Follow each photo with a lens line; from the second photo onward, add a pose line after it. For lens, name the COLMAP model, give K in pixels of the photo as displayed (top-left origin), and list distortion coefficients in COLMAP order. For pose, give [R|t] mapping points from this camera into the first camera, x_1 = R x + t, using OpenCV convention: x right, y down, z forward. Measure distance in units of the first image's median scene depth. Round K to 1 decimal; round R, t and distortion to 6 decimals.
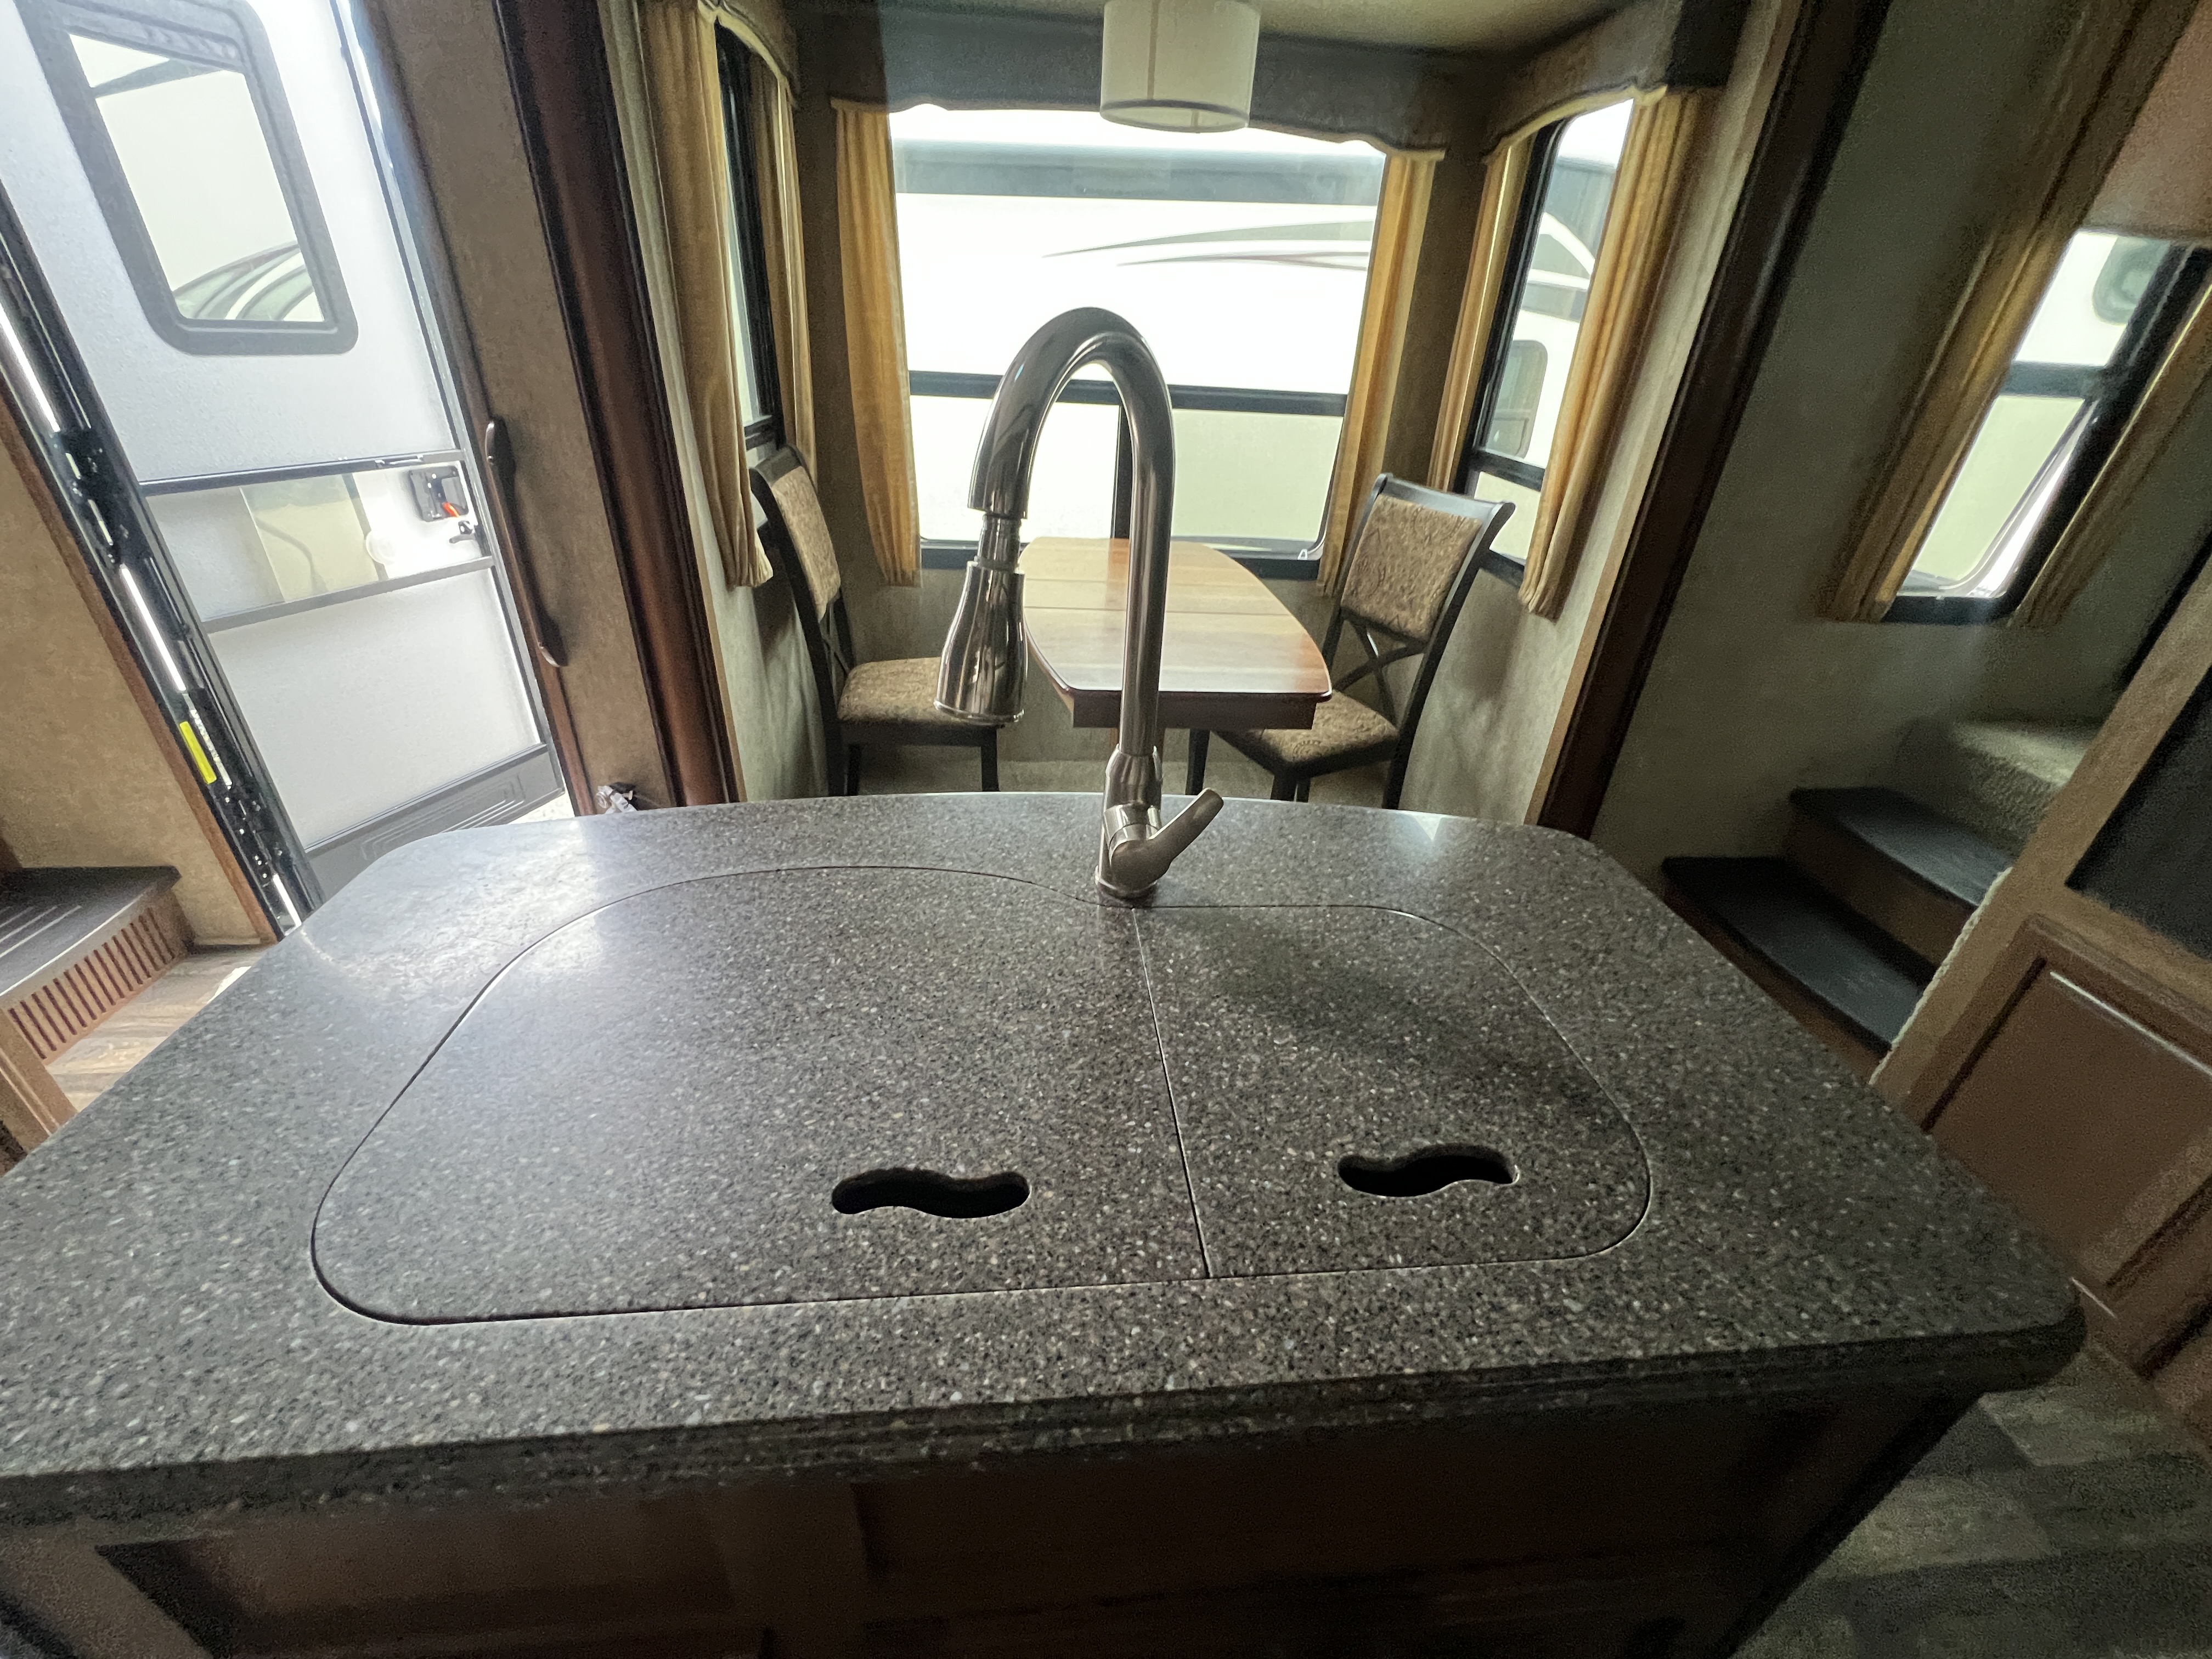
lens RADIAL K [[885.9, 0, 1101.8], [0, 885.9, 826.8], [0, 0, 1]] dist [-0.000532, 0.000042]
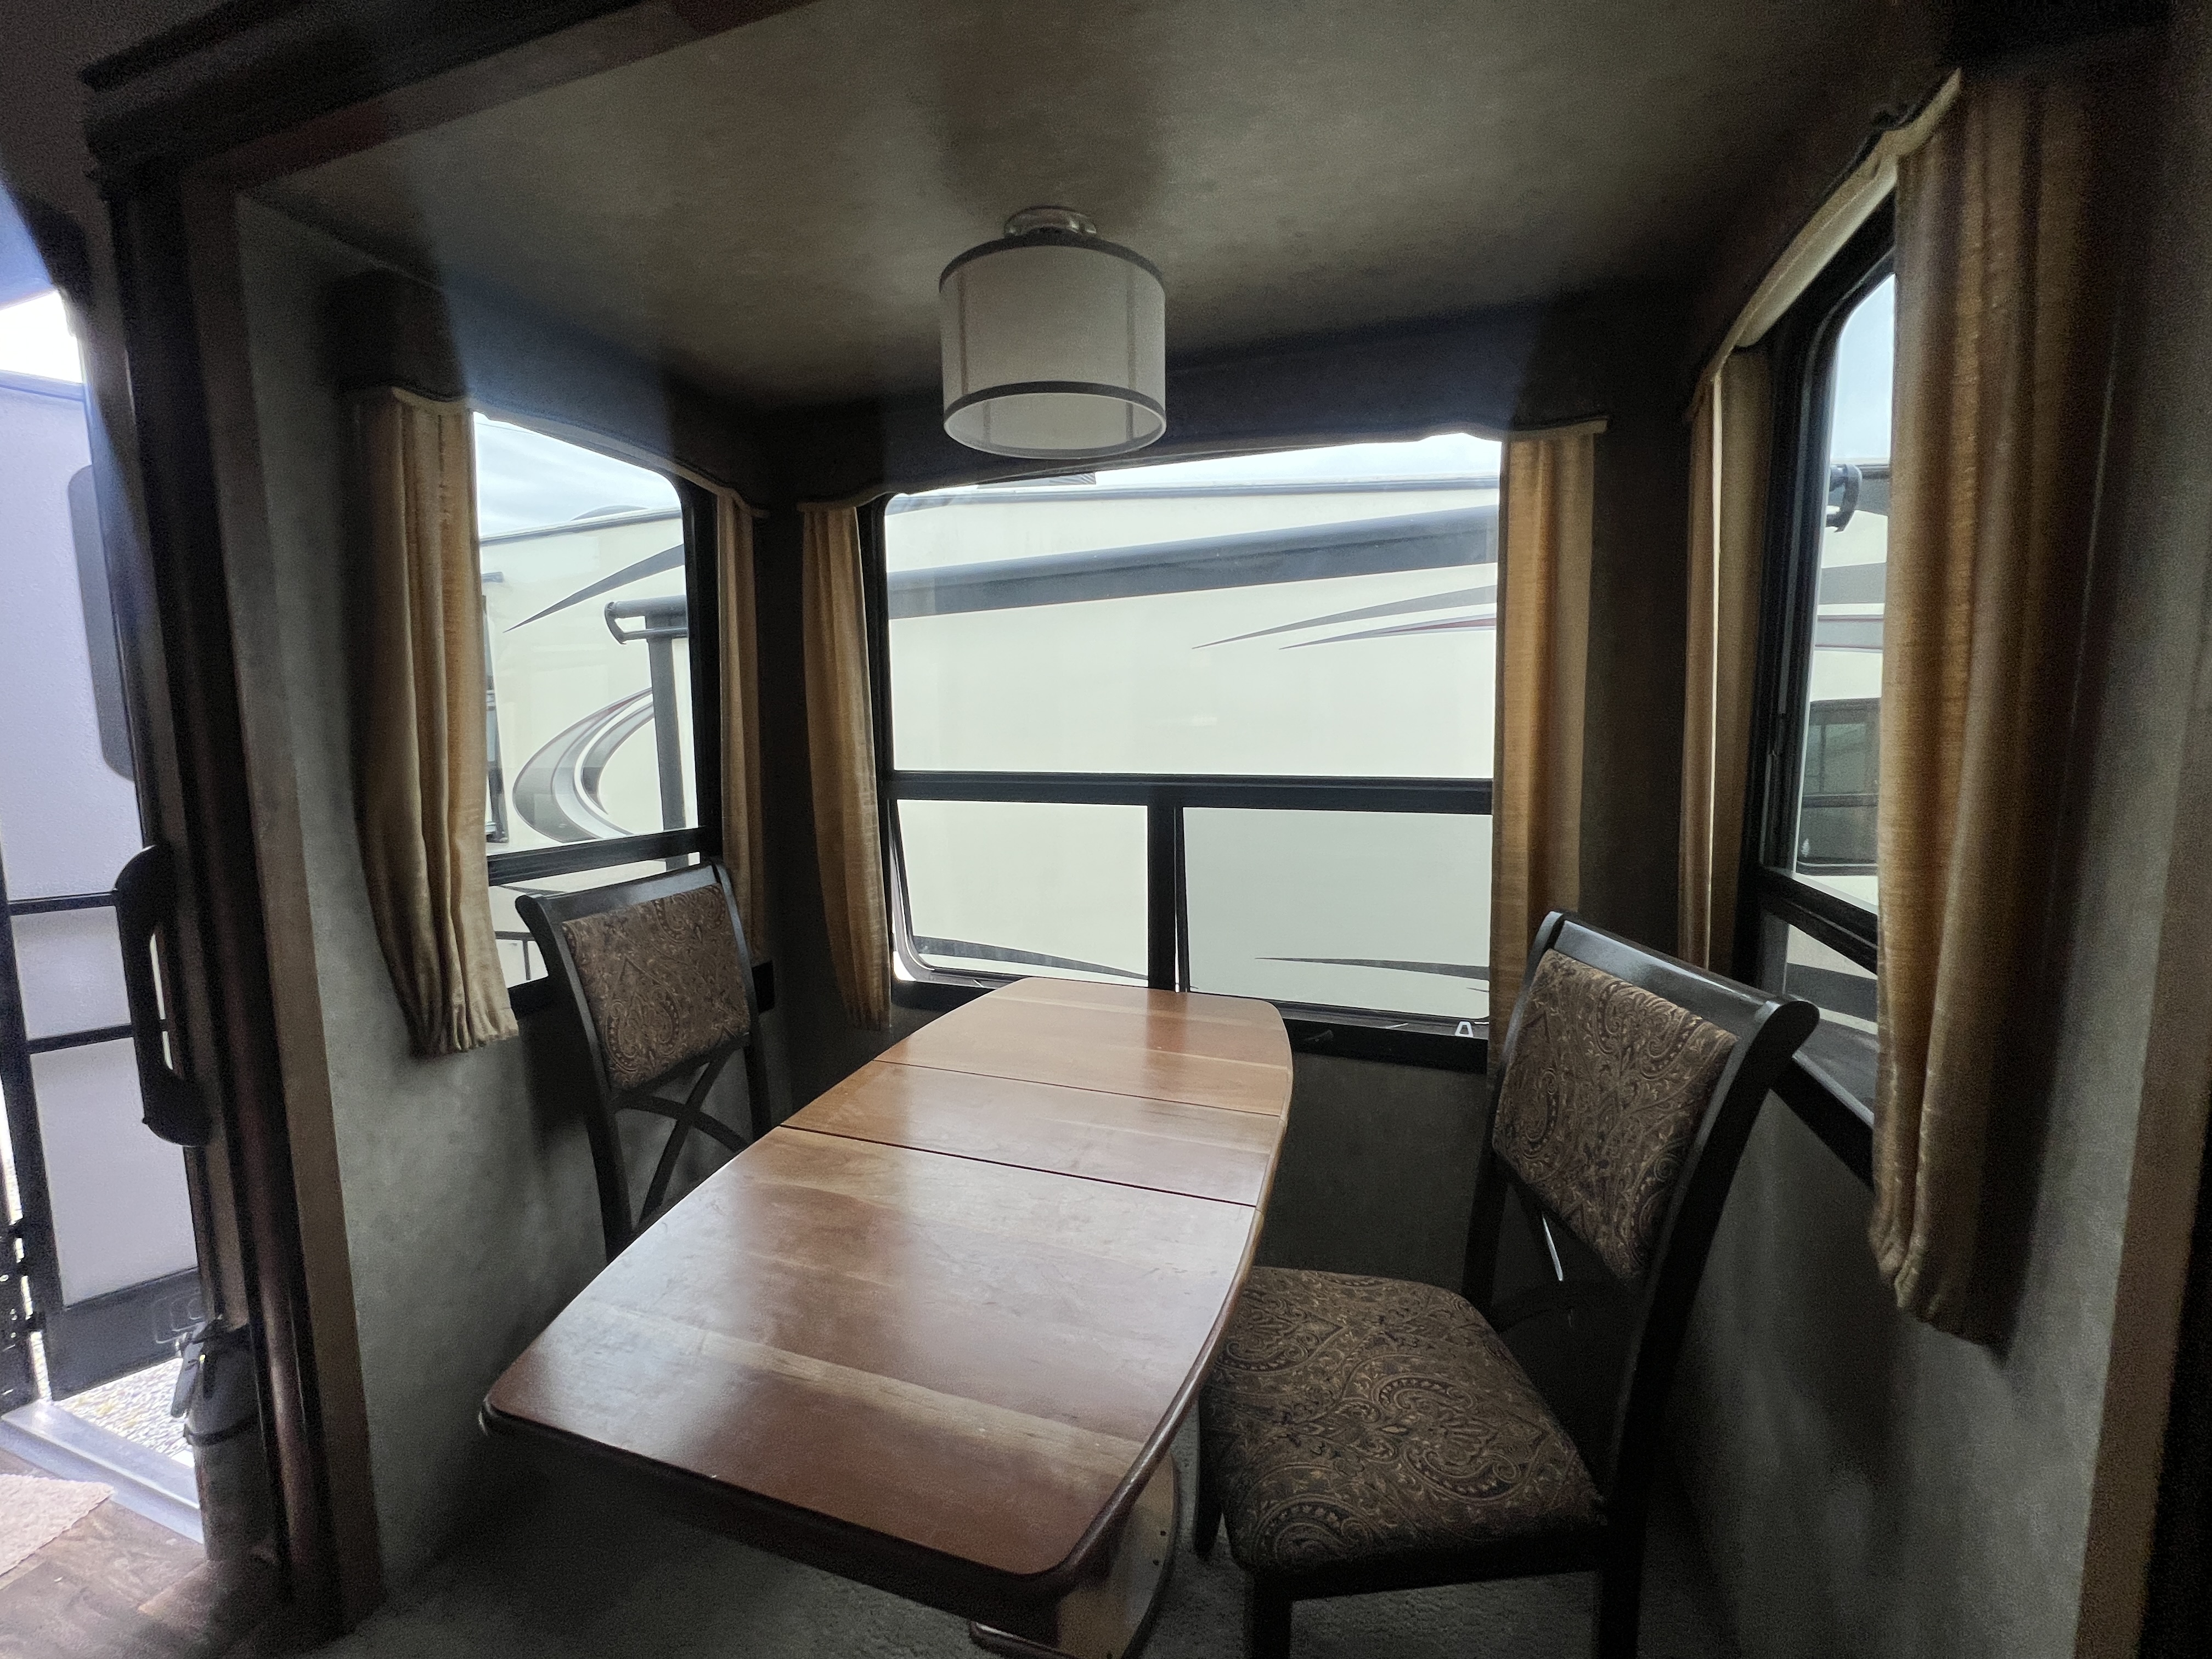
lens RADIAL K [[885.9, 0, 1101.8], [0, 885.9, 826.8], [0, 0, 1]] dist [-0.000532, 0.000042]
pose [[0.908772, -0.007036, -0.417233, 0.313180], [-0.158446, 0.919160, -0.360611, -0.223380], [0.386041, 0.393822, 0.834192, 0.453288]]
